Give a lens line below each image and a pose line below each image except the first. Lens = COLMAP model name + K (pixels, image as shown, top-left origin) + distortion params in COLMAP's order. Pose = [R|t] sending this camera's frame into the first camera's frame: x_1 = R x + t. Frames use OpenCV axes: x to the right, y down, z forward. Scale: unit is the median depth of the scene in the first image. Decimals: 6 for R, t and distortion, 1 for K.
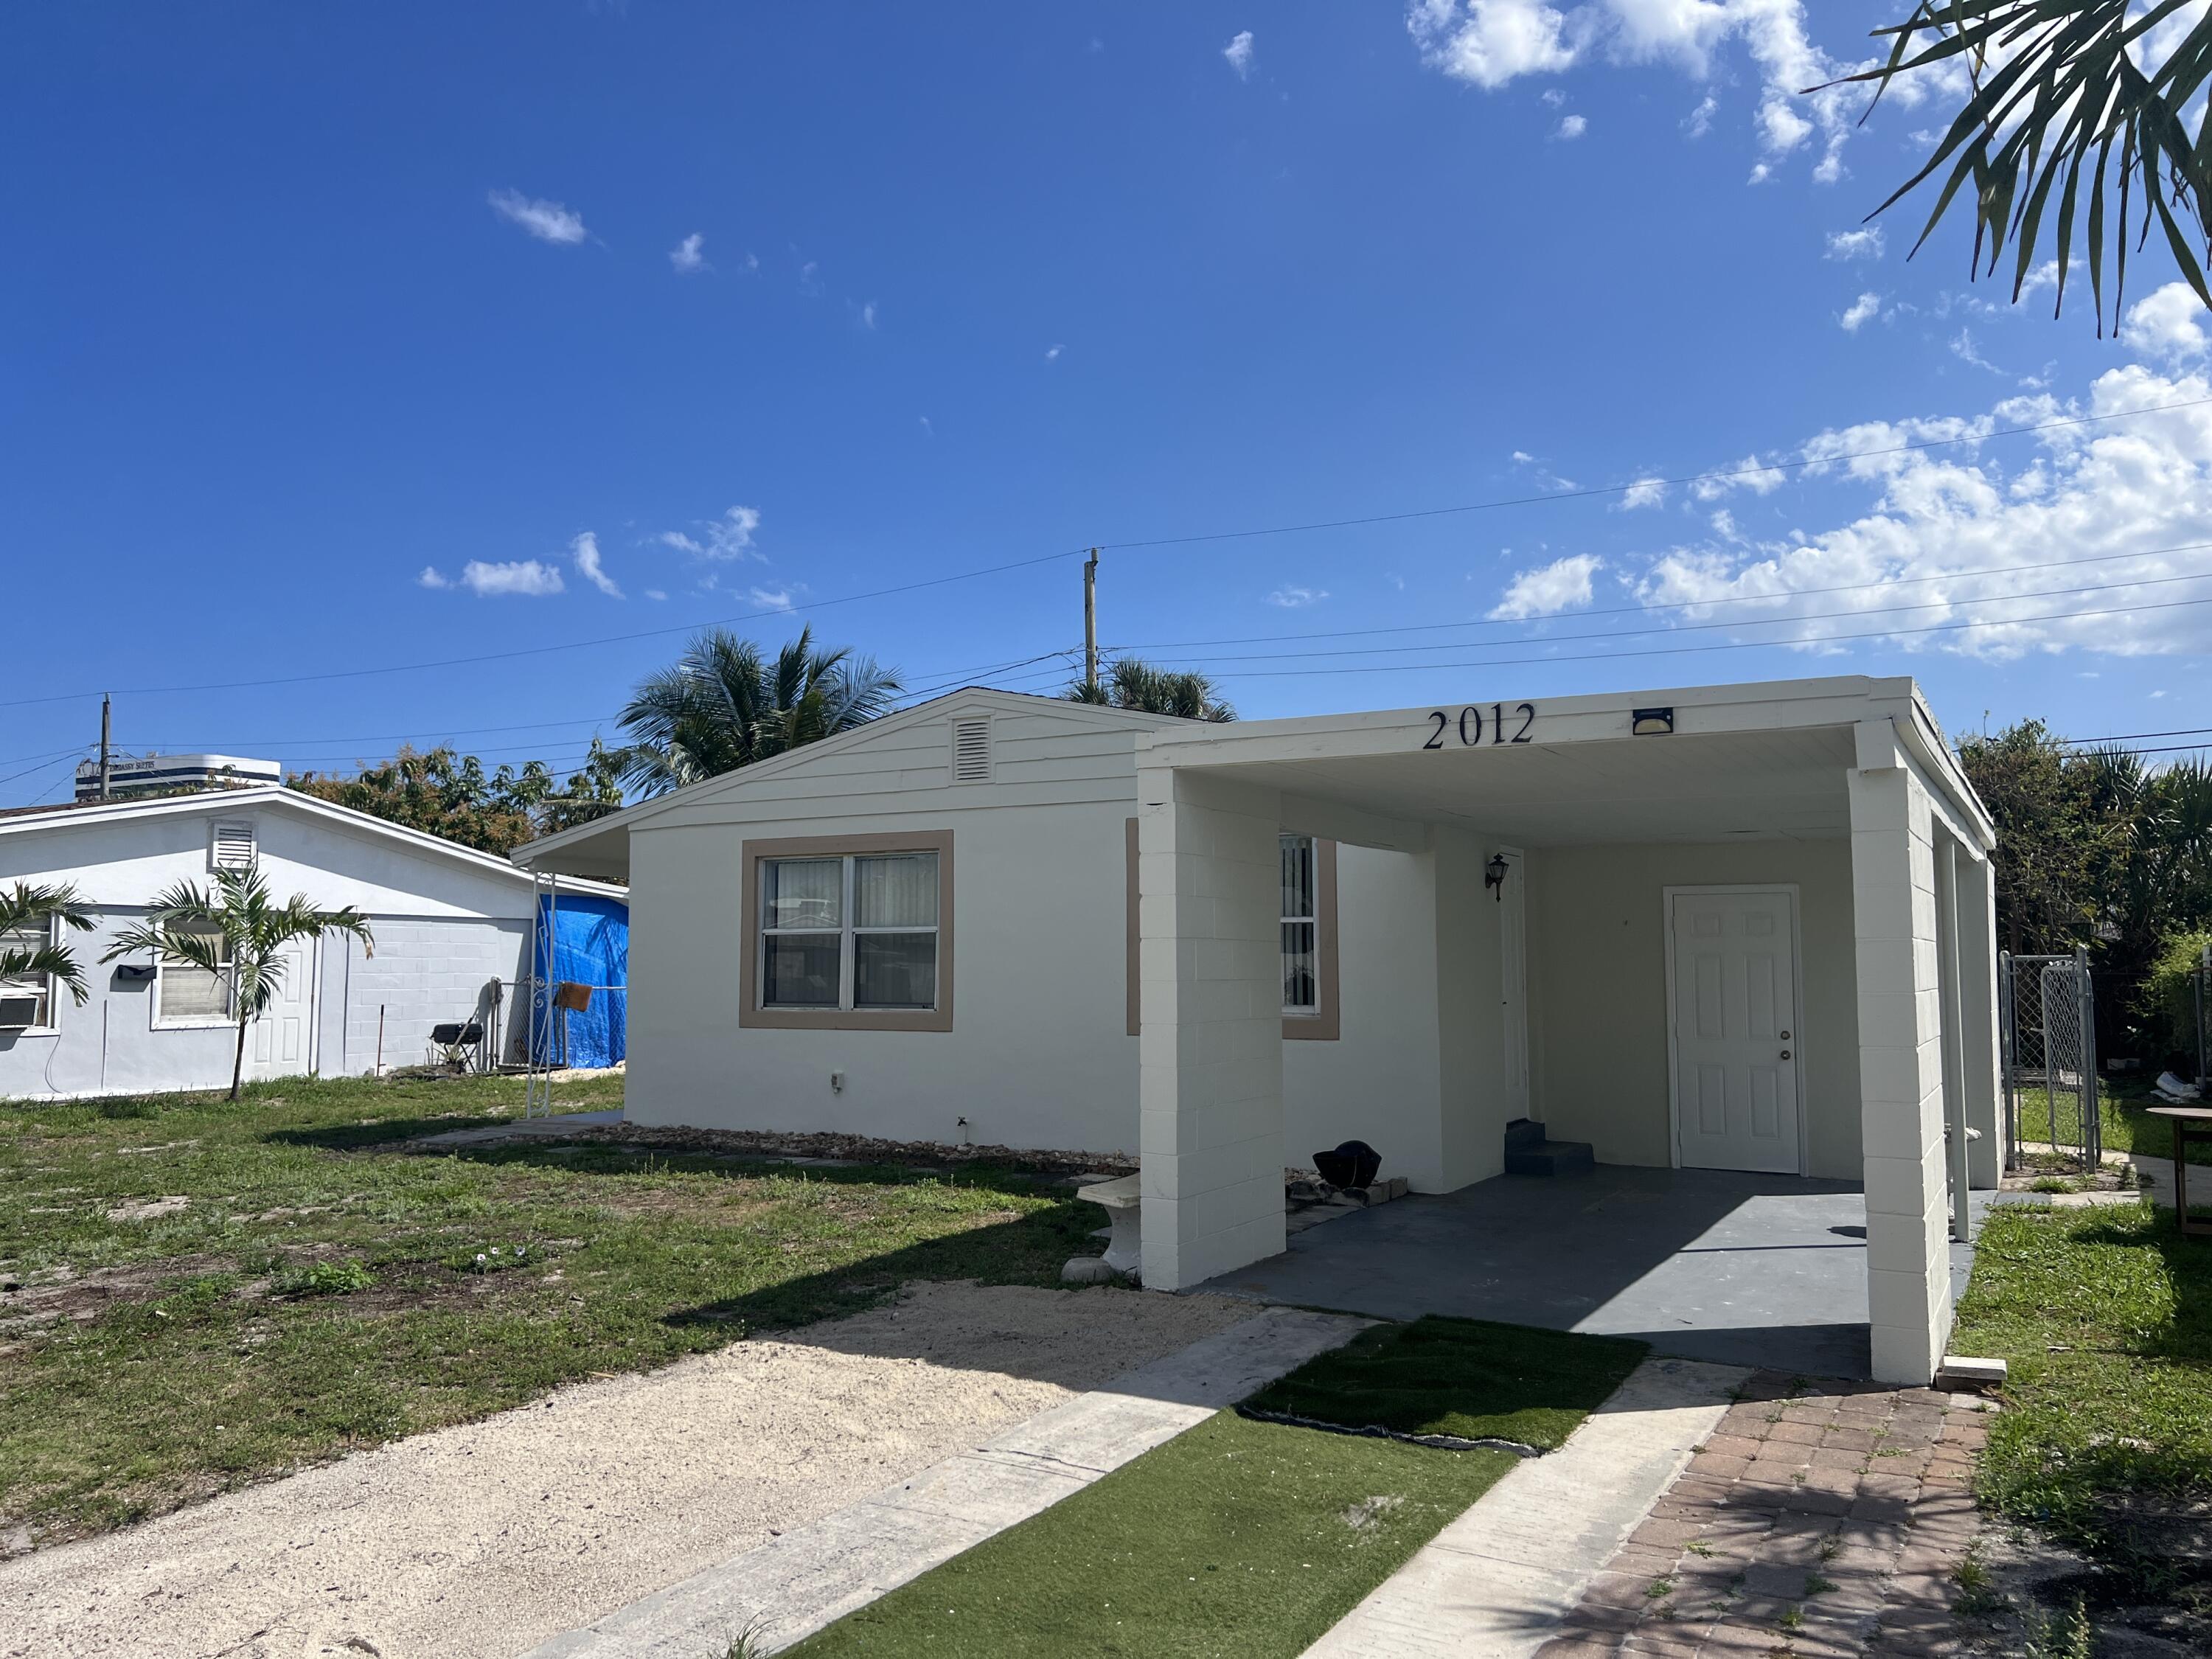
lens RADIAL K [[1650.6, 0, 1105.9], [0, 1650.6, 821.9], [0, 0, 1]] dist [0.039547, -0.016874]
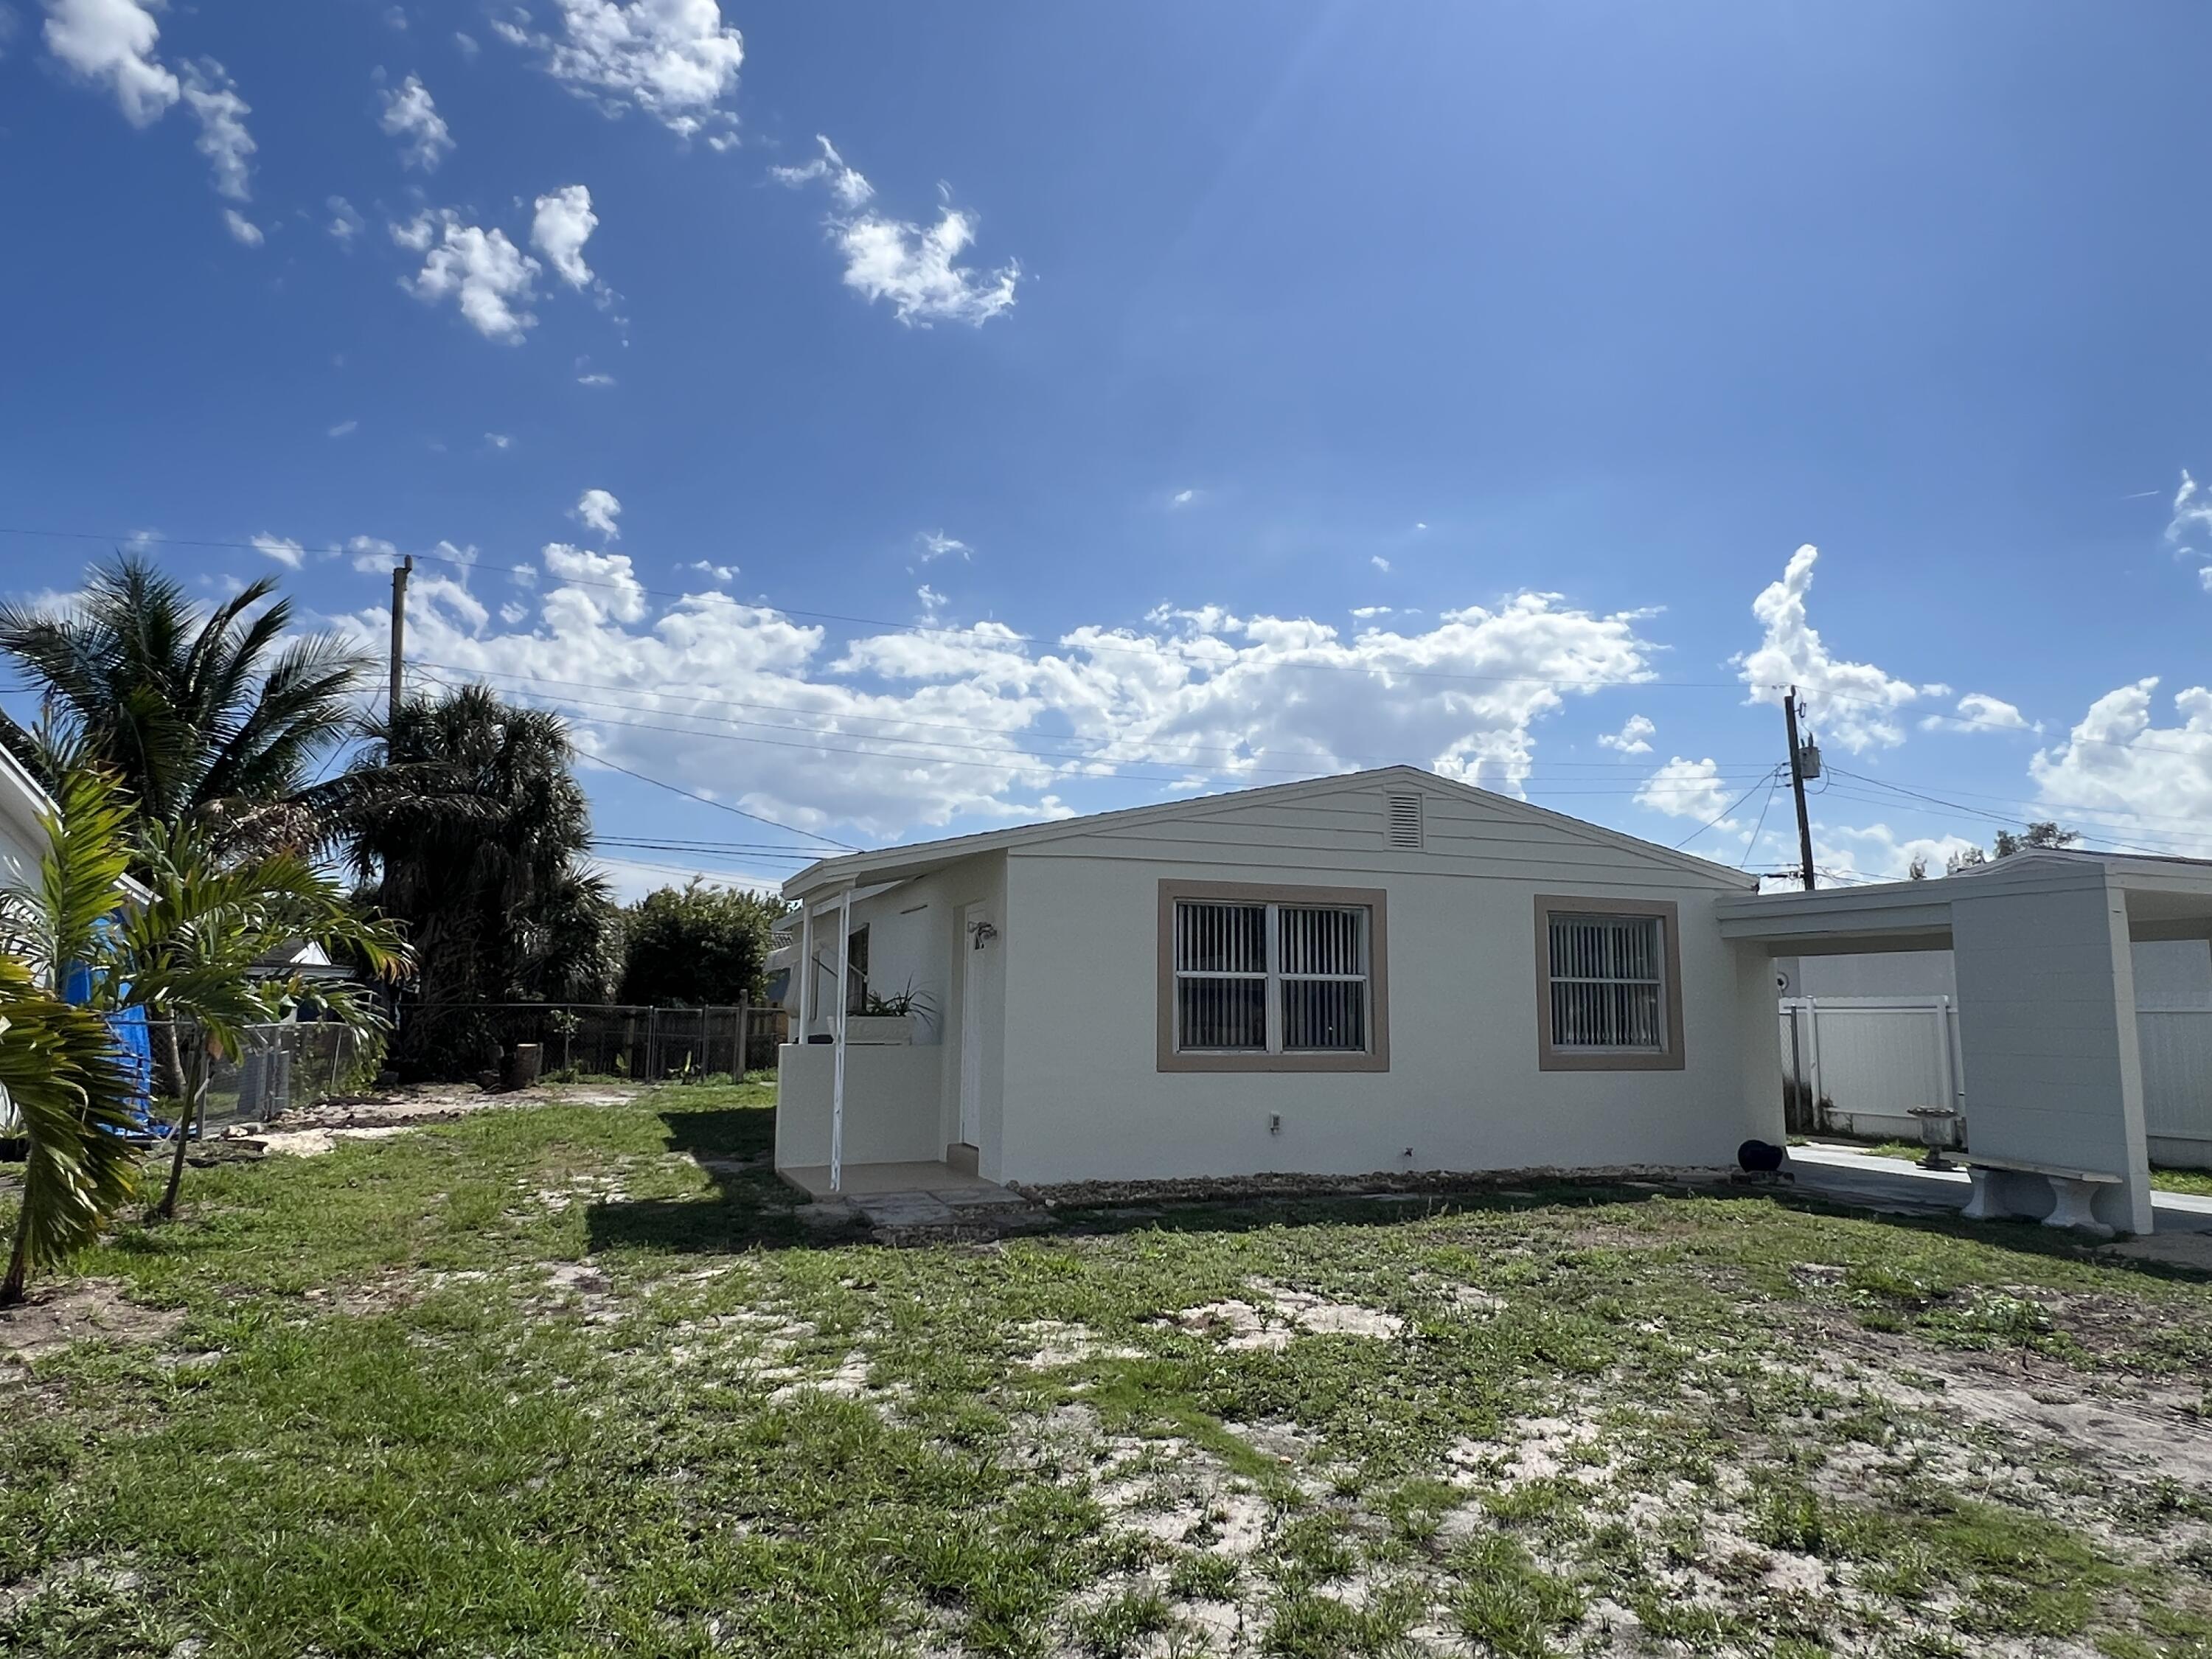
lens RADIAL K [[1398.0, 0, 1103.8], [0, 1398.0, 823.5], [0, 0, 1]] dist [0.020628, 0.000865]
pose [[0.619240, 0.117047, 0.776429, -0.915366], [-0.077325, 0.993111, -0.088041, 0.056320], [-0.781385, -0.005519, 0.624025, 0.532977]]
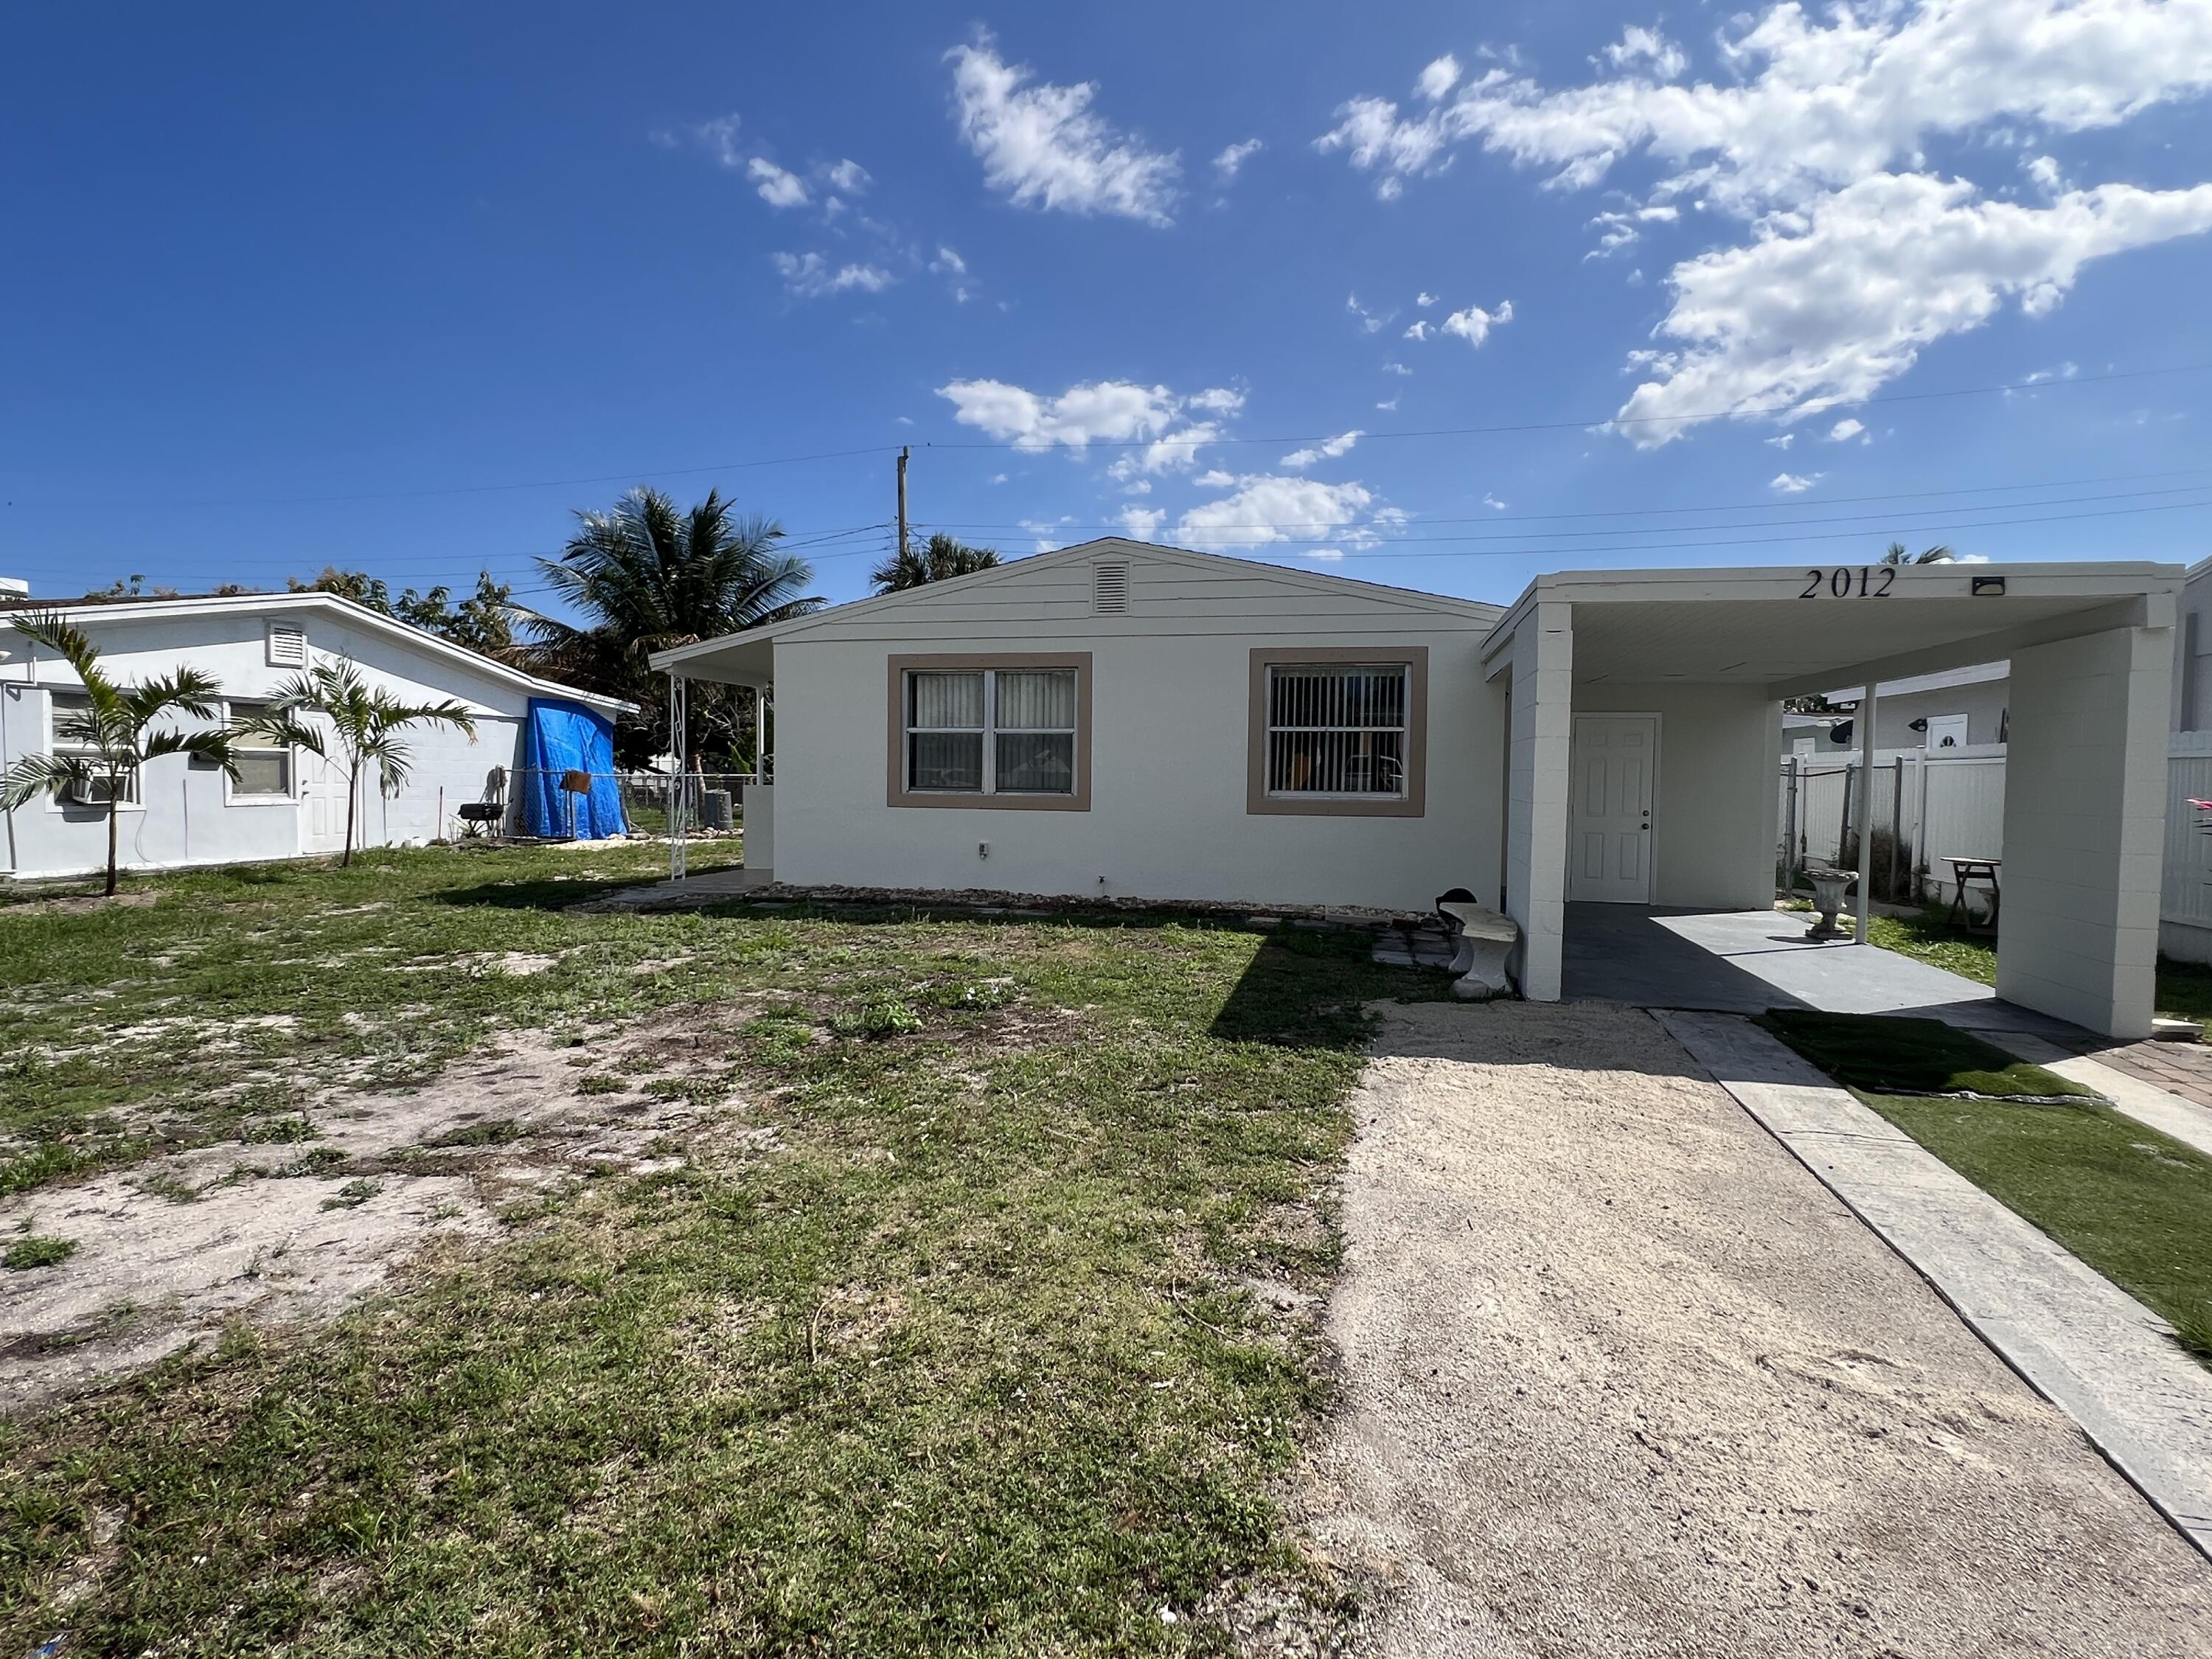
lens RADIAL K [[1147.6, 0, 1105.4], [0, 1147.6, 834.7], [0, 0, 1]] dist [-0.006316, 0.001395]
pose [[0.957172, -0.003188, 0.289502, -0.323468], [-0.038450, 0.989682, 0.138023, 0.020453], [-0.286955, -0.143243, 0.947174, 0.138358]]
